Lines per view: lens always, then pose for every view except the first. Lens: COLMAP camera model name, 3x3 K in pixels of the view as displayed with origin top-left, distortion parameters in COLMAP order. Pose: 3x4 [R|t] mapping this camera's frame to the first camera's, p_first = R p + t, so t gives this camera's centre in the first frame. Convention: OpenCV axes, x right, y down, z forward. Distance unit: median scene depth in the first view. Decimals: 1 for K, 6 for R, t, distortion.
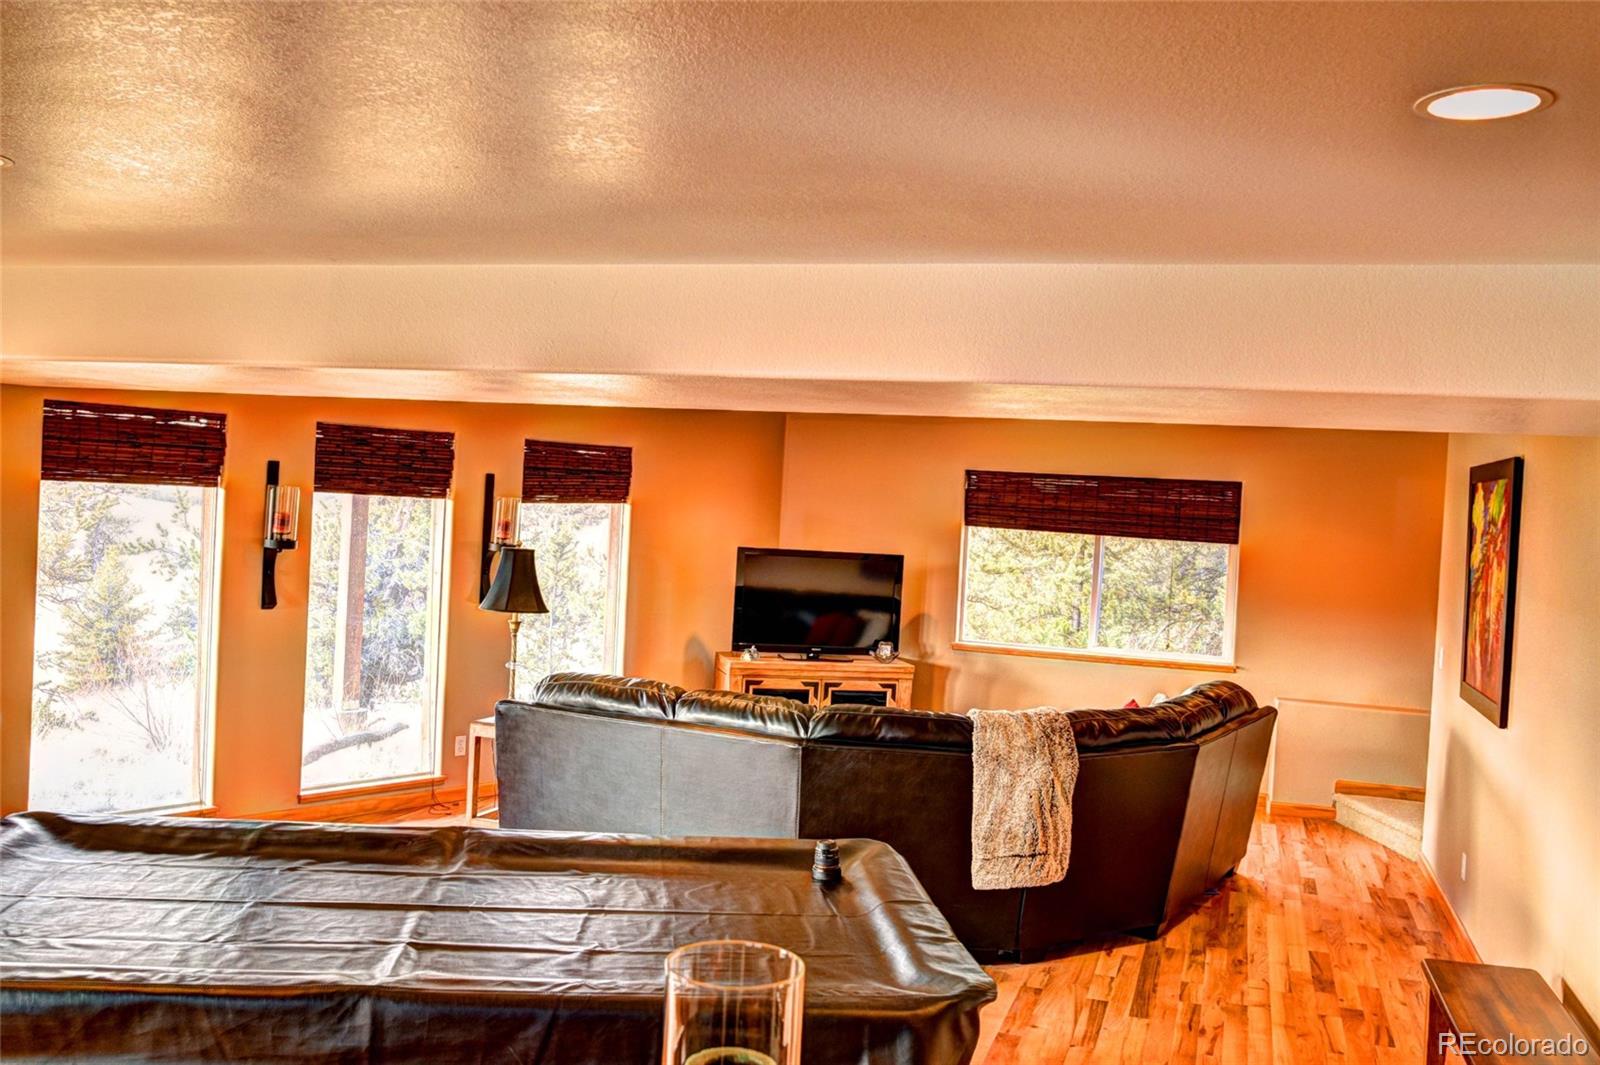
lens RADIAL K [[1410.2, 0, 799.7], [0, 1410.2, 532.0], [0, 0, 1]] dist [-0.037951, 0.012433]
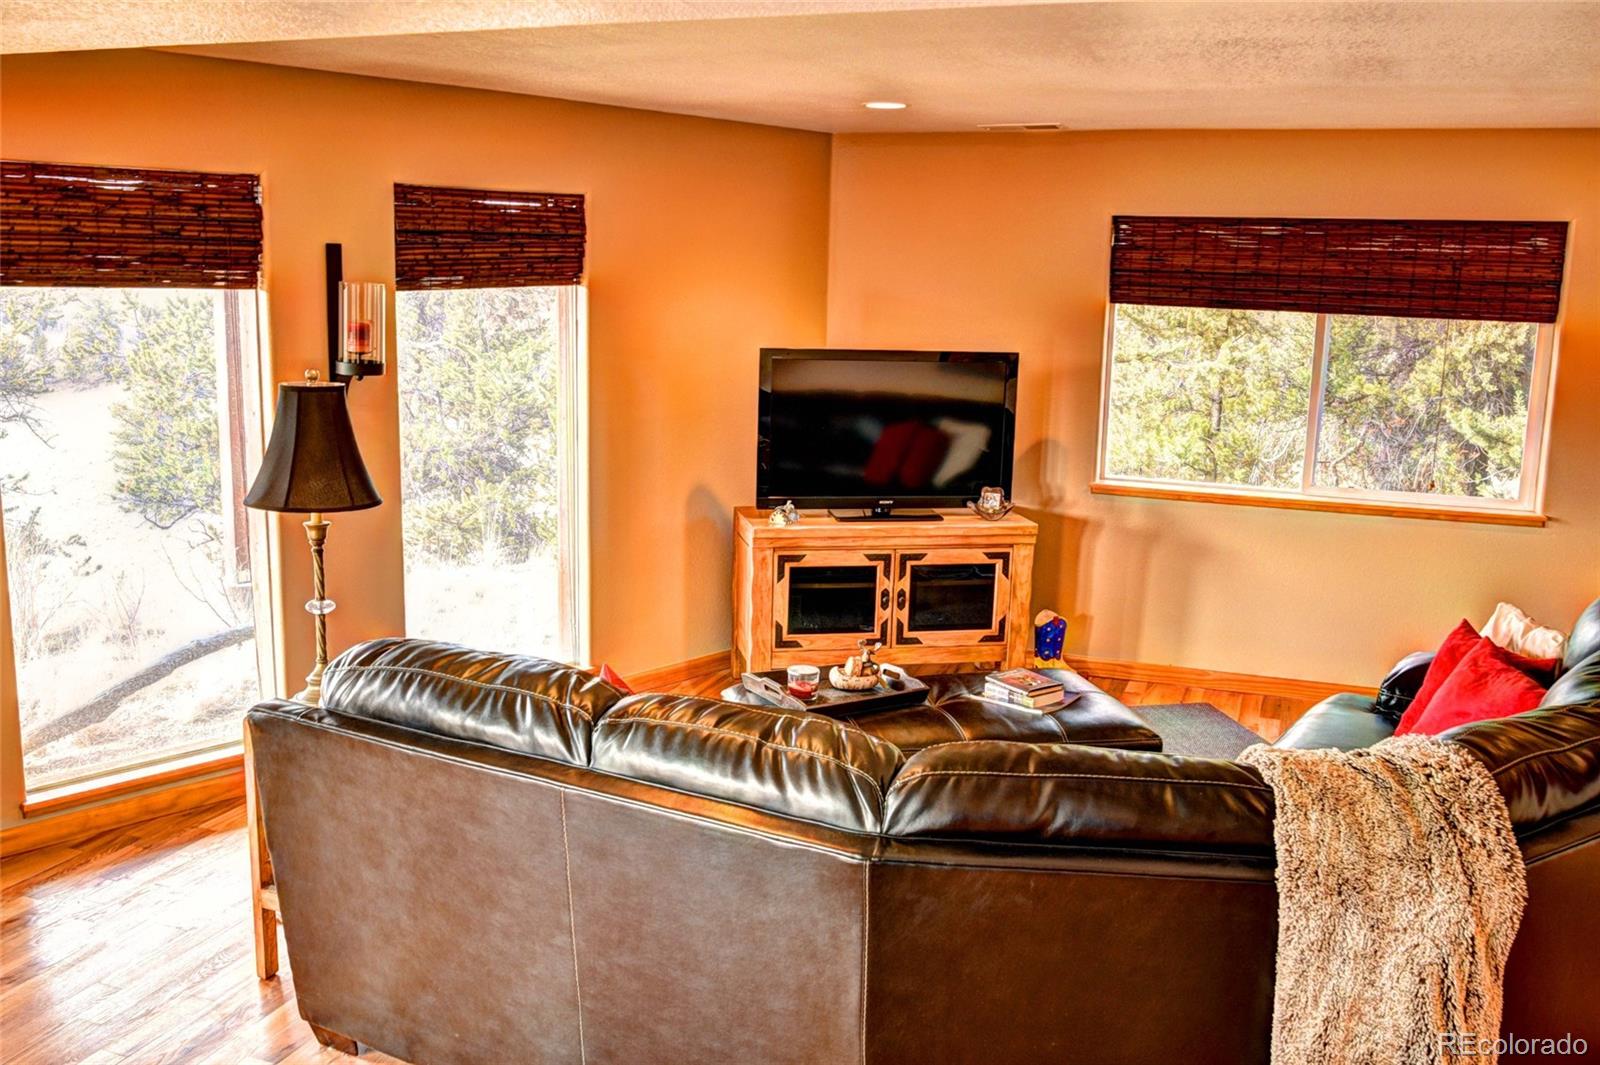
lens RADIAL K [[1410.2, 0, 803.1], [0, 1410.2, 531.2], [0, 0, 1]] dist [-0.037951, 0.012433]
pose [[0.998793, -0.023472, -0.043147, 0.001386], [0.030030, 0.986942, 0.158253, -0.008727], [0.038869, -0.159358, 0.986455, 0.382938]]
